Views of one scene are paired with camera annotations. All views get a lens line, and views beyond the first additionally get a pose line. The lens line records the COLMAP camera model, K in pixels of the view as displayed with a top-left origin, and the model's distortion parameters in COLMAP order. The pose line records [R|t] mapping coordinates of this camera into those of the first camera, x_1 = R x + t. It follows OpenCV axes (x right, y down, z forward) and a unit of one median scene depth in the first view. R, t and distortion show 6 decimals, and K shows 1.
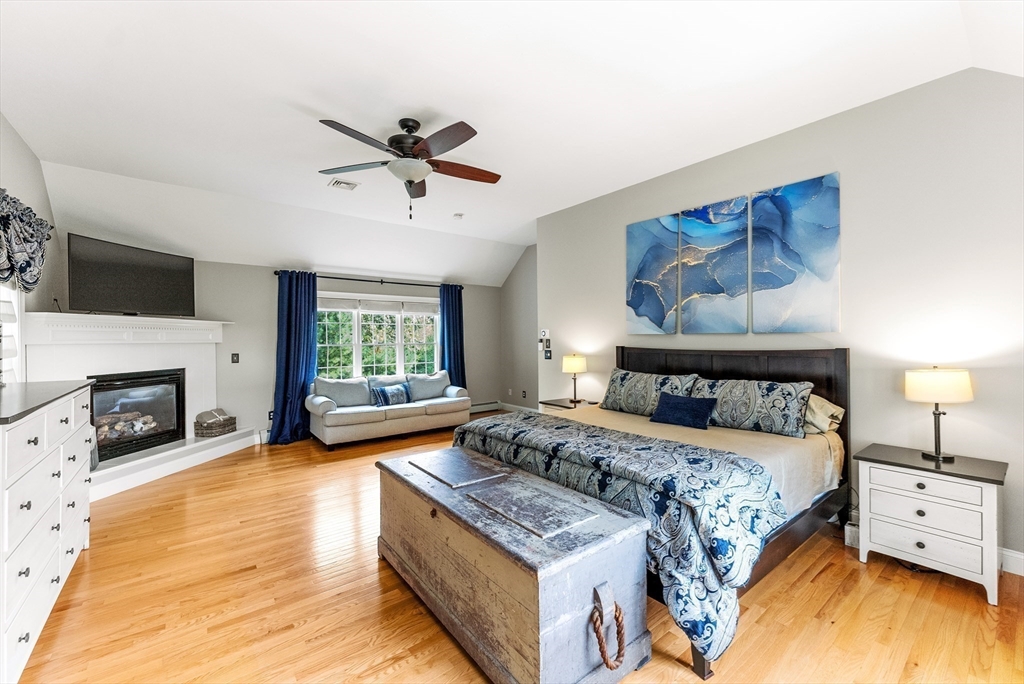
lens RADIAL K [[415.7, 0, 507.8], [0, 415.7, 339.0], [0, 0, 1]] dist [0.000606, 0.000134]
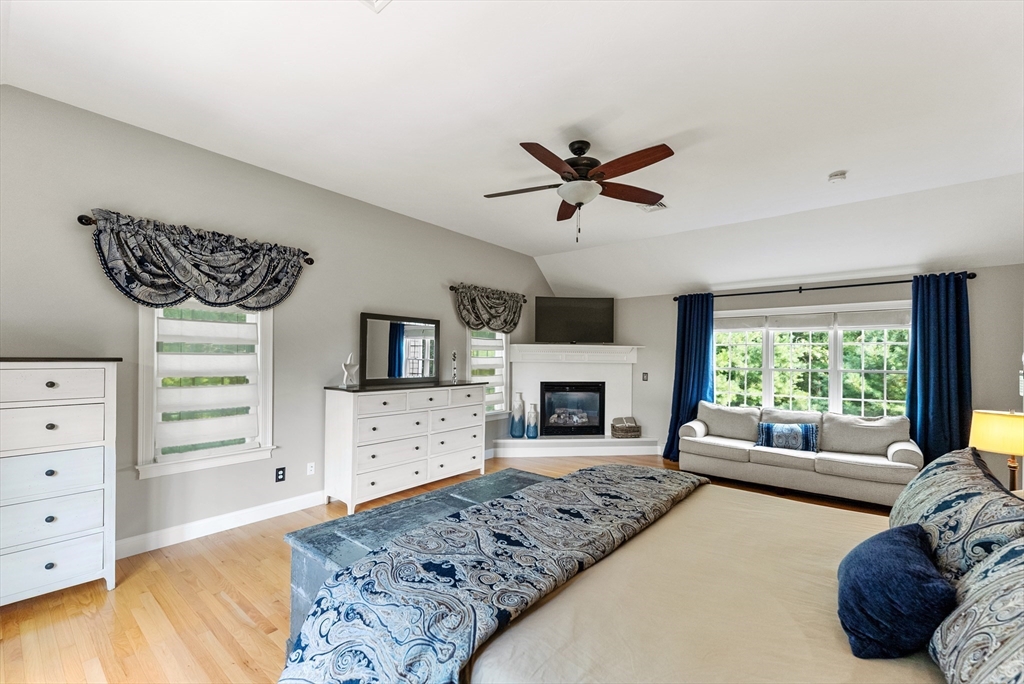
lens RADIAL K [[422.6, 0, 518.7], [0, 422.6, 359.9], [0, 0, 1]] dist [-0.000704, 0.000032]
pose [[0.231641, 0.014144, -0.972698, 0.434386], [-0.012806, 0.999852, 0.011489, -0.011126], [0.972717, 0.009795, 0.231788, 0.385828]]
